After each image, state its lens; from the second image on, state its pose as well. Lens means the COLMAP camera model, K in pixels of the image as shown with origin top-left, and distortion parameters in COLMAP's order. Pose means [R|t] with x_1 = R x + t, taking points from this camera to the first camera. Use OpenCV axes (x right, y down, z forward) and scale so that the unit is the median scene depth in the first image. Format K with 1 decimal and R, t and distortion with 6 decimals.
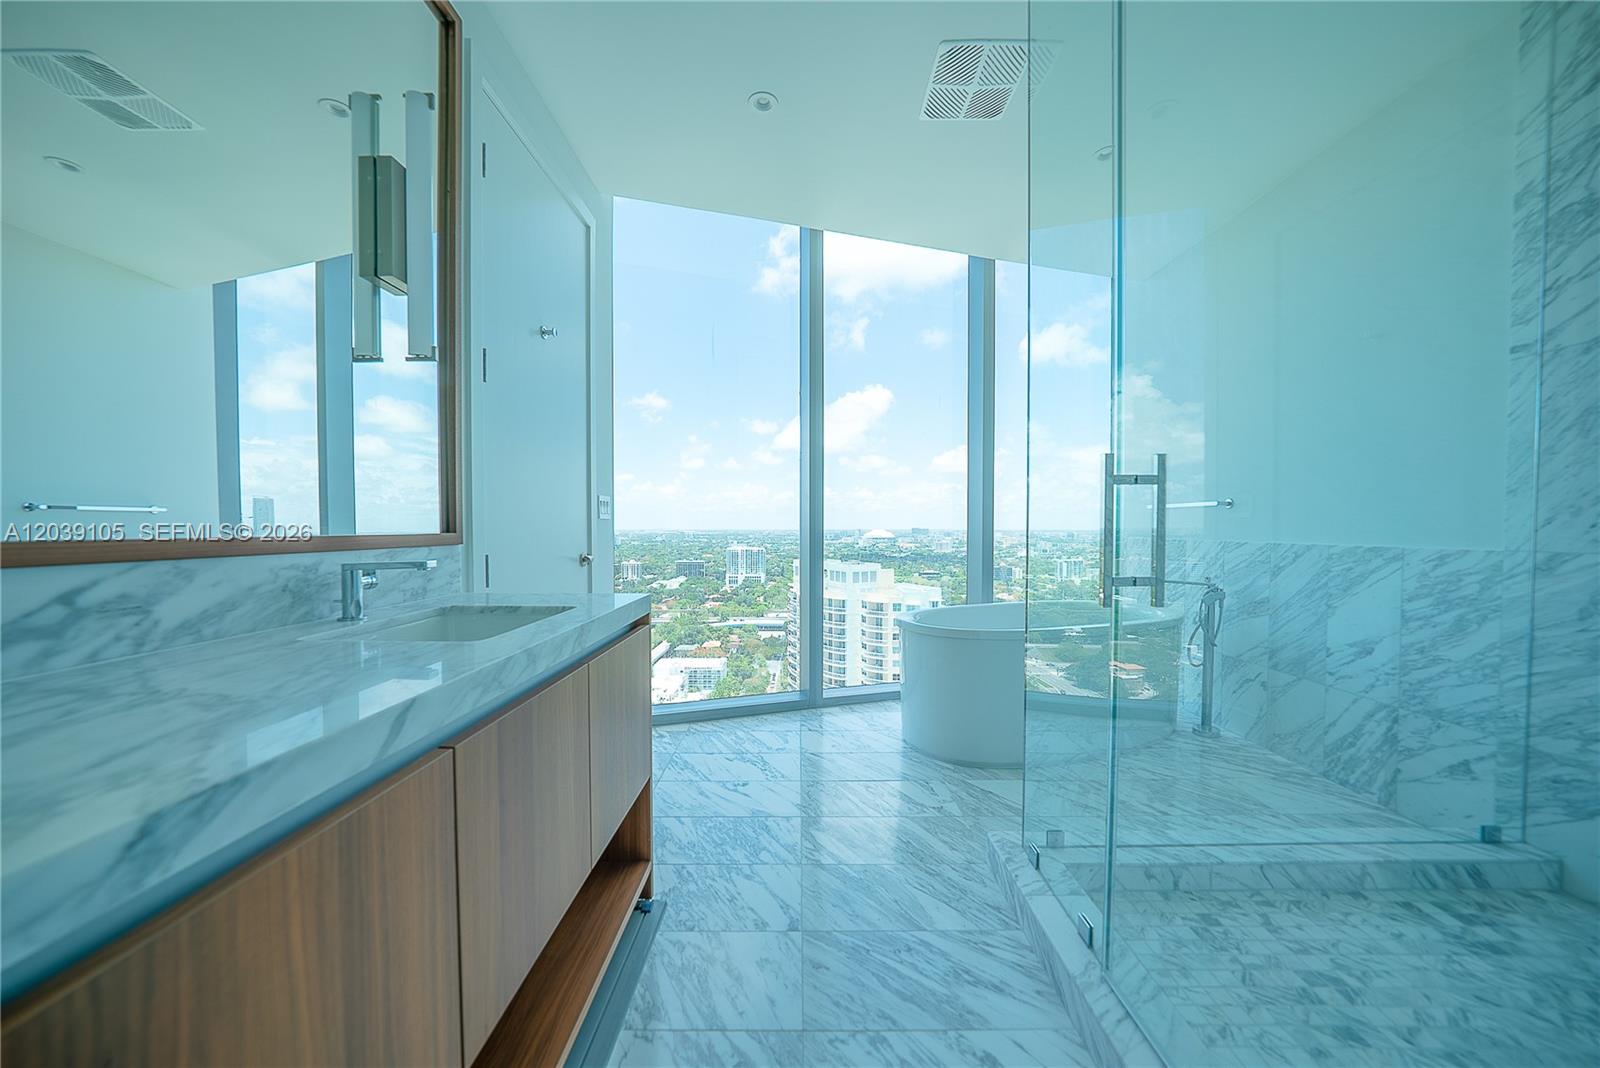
lens RADIAL K [[567.2, 0, 798.5], [0, 567.2, 540.4], [0, 0, 1]] dist [-0.016132, 0.000073]
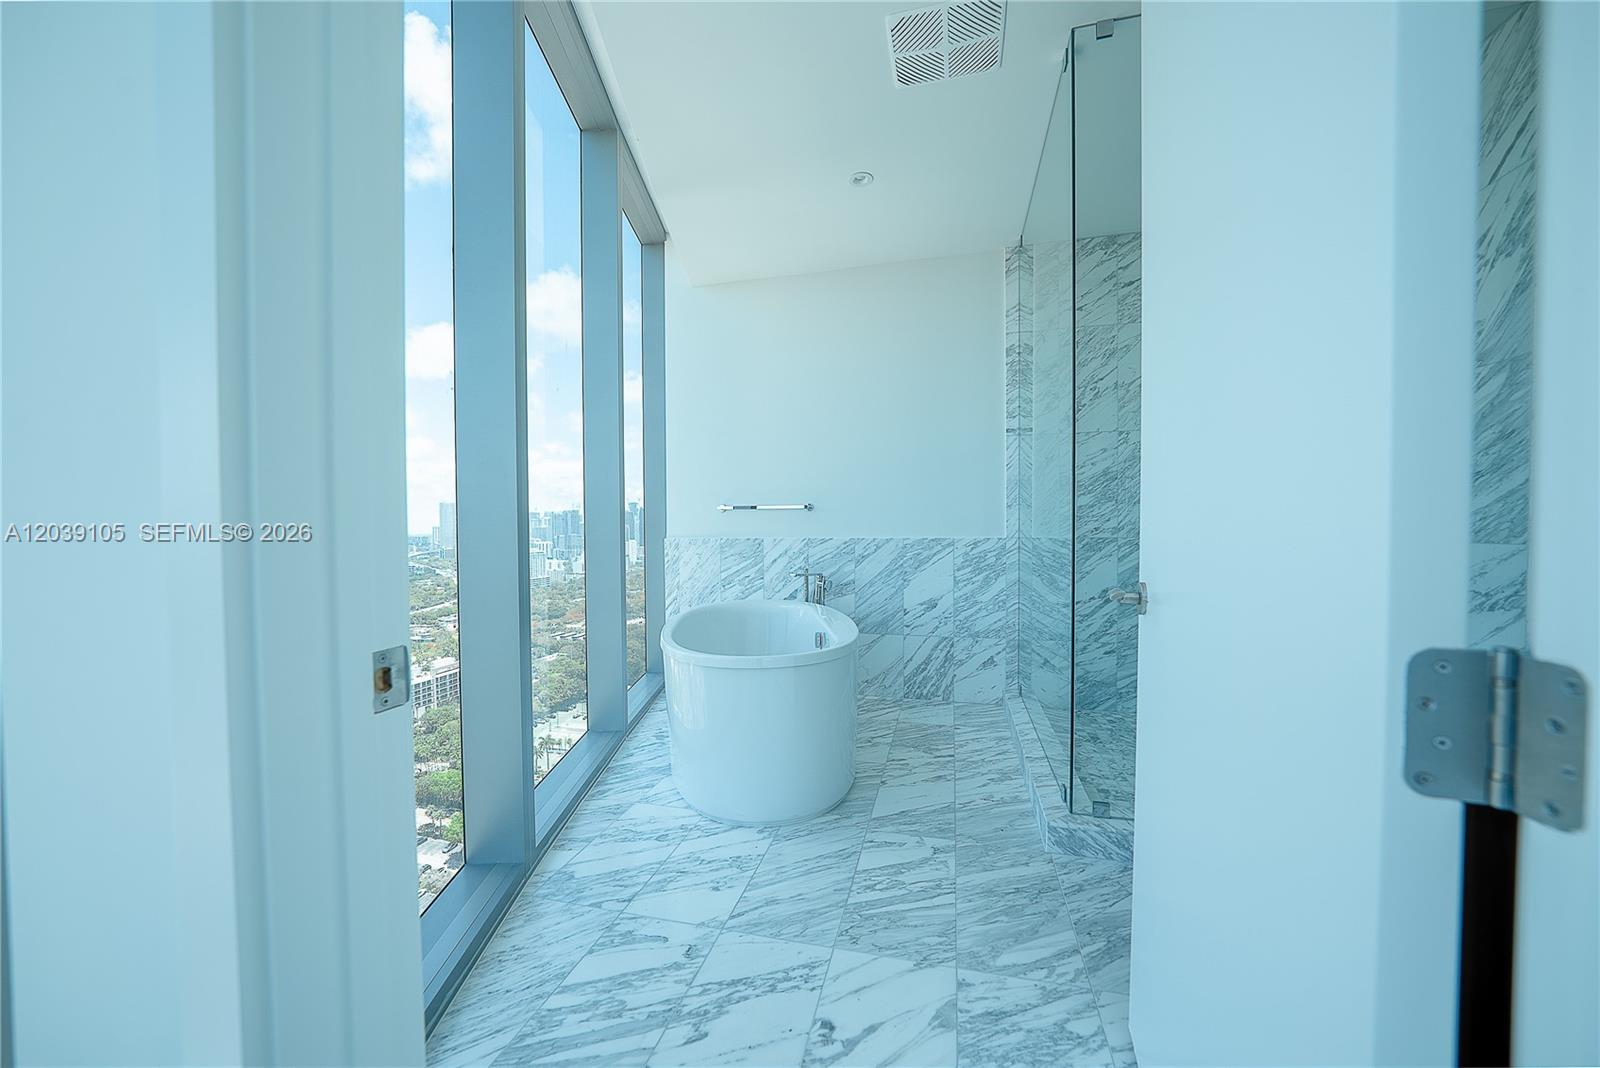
lens RADIAL K [[585.2, 0, 798.6], [0, 585.2, 540.0], [0, 0, 1]] dist [-0.029463, 0.008194]
pose [[0.255605, -0.022762, 0.966513, -0.650892], [0.029667, 0.999437, 0.015692, -0.021075], [-0.966326, 0.024663, 0.256136, 0.958592]]
